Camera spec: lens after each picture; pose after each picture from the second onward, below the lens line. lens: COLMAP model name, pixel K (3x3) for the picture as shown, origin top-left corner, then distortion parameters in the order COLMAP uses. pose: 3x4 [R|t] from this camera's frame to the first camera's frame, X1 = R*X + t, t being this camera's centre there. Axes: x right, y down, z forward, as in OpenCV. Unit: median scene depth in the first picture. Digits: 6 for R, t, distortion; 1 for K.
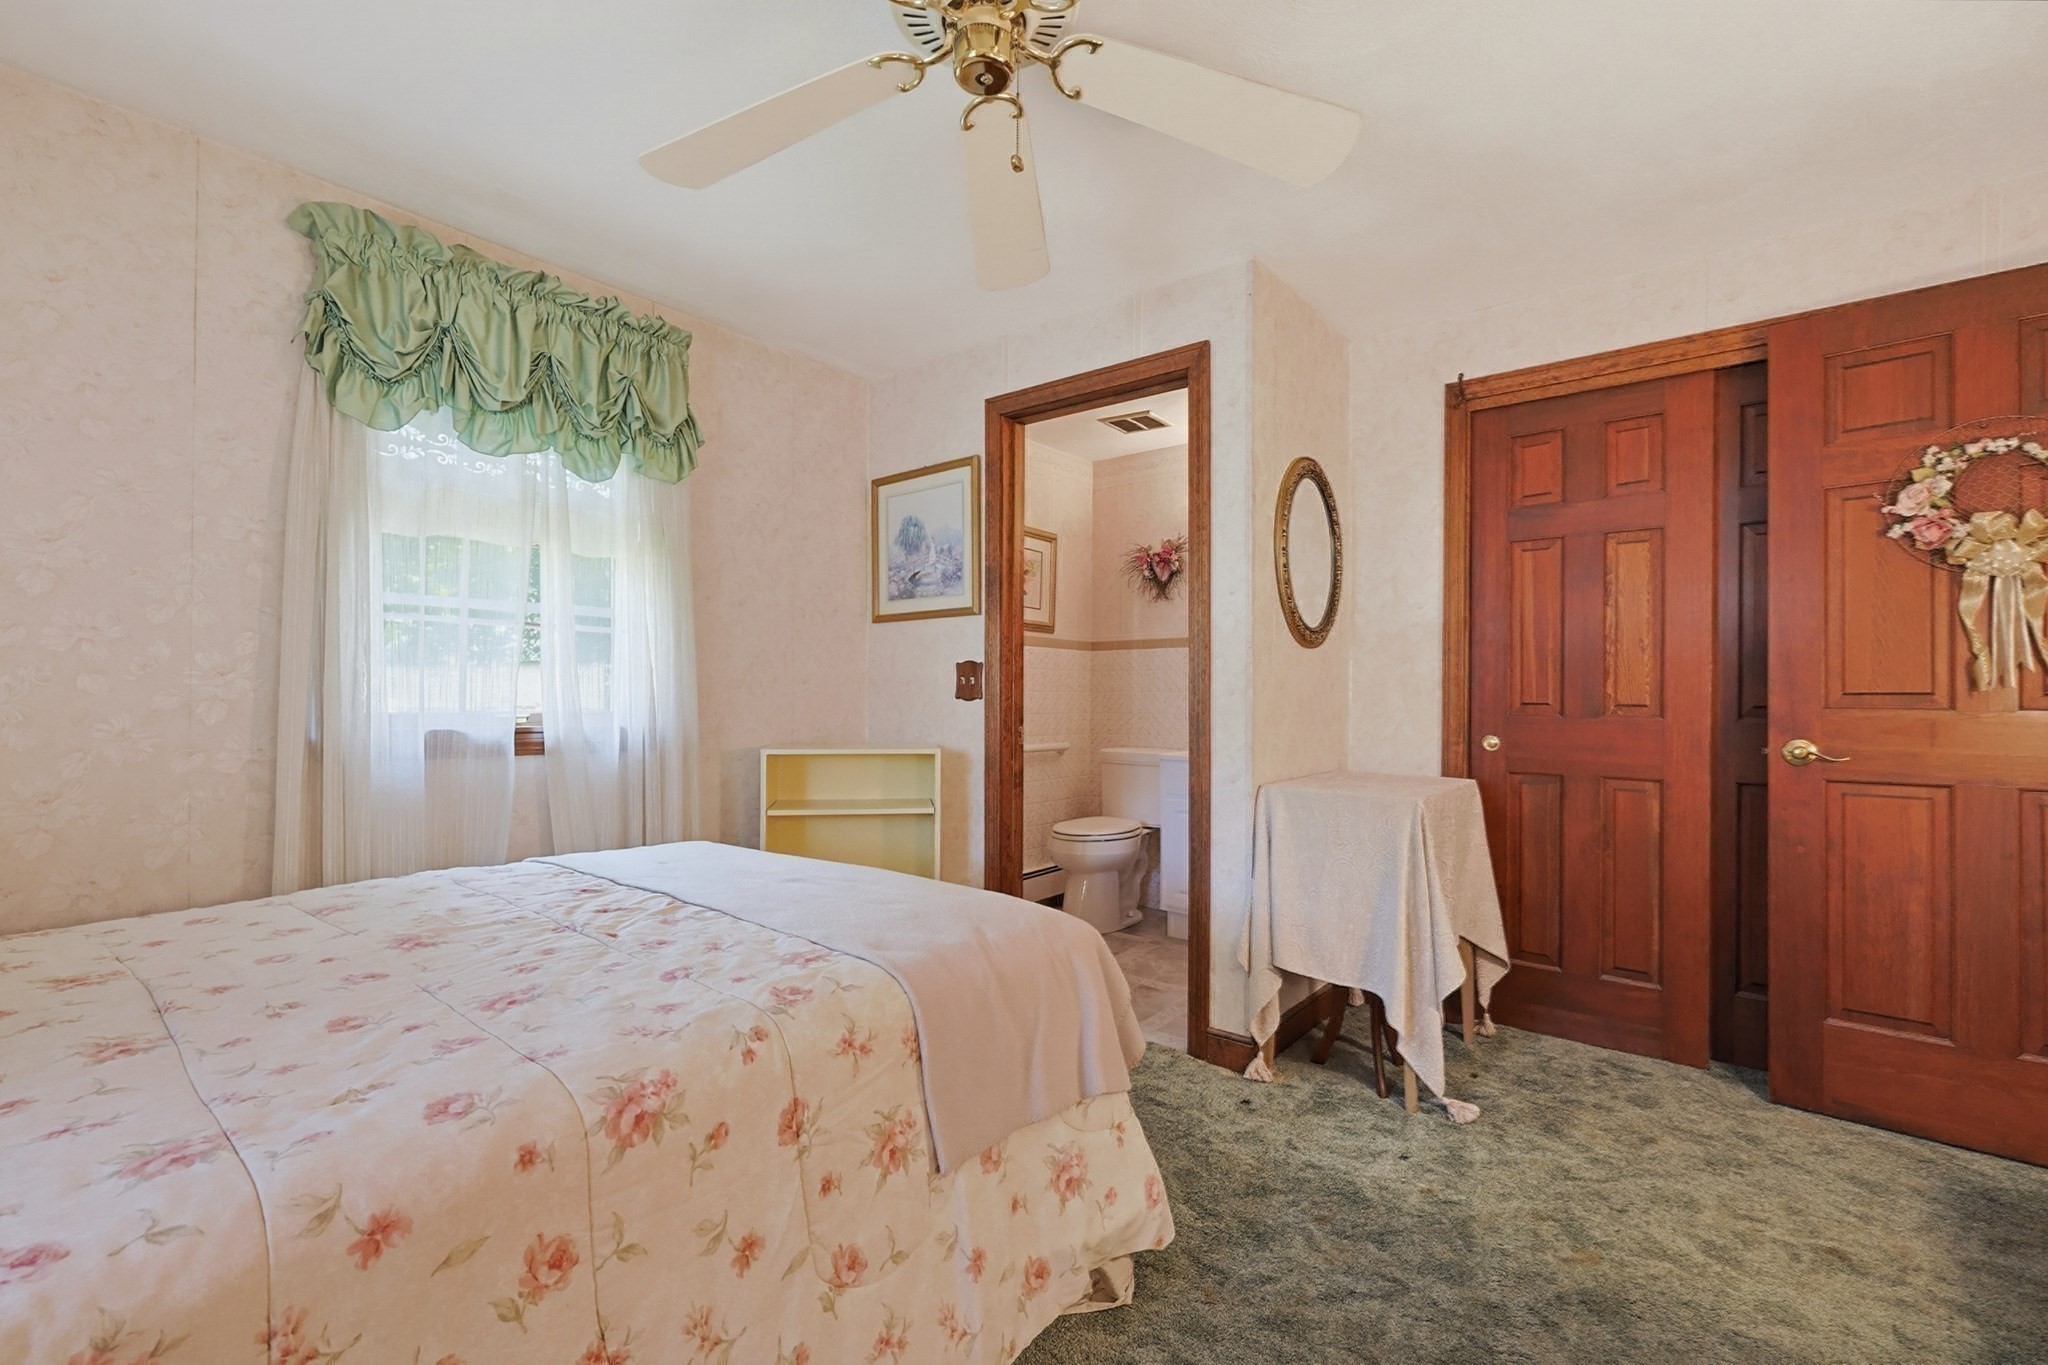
lens RADIAL K [[875.8, 0, 1029.5], [0, 875.8, 681.0], [0, 0, 1]] dist [0.000474, 0.000731]
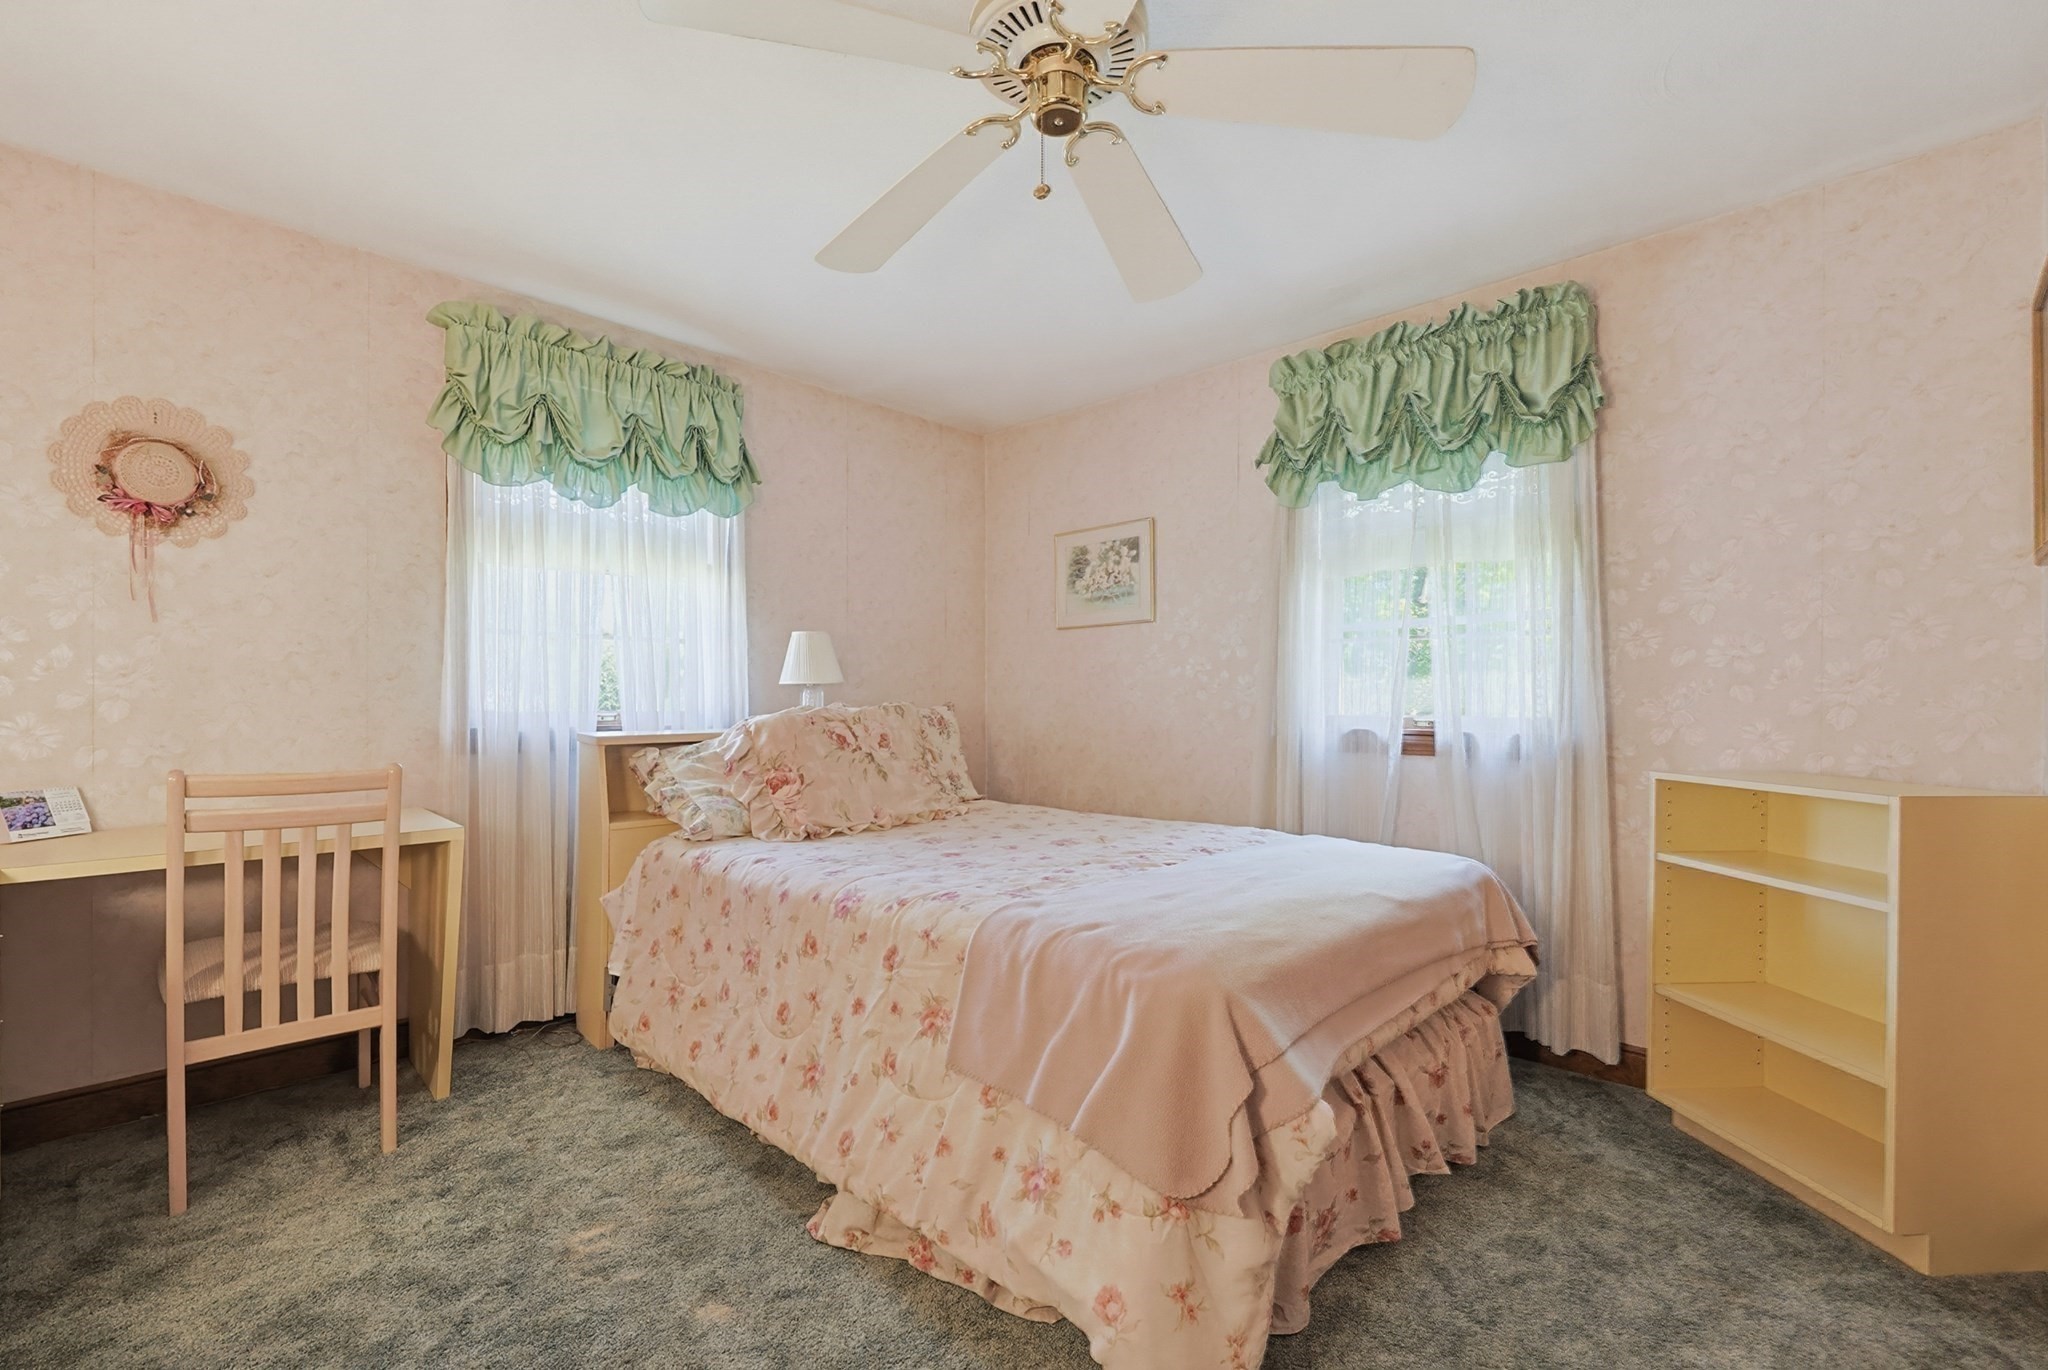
lens RADIAL K [[875.8, 0, 1036.8], [0, 875.8, 699.1], [0, 0, 1]] dist [0.000474, 0.000731]
pose [[-0.090095, -0.006669, -0.995911, 0.307014], [0.015841, 0.999841, -0.008129, 0.007817], [0.995807, -0.016509, -0.089975, 0.325755]]
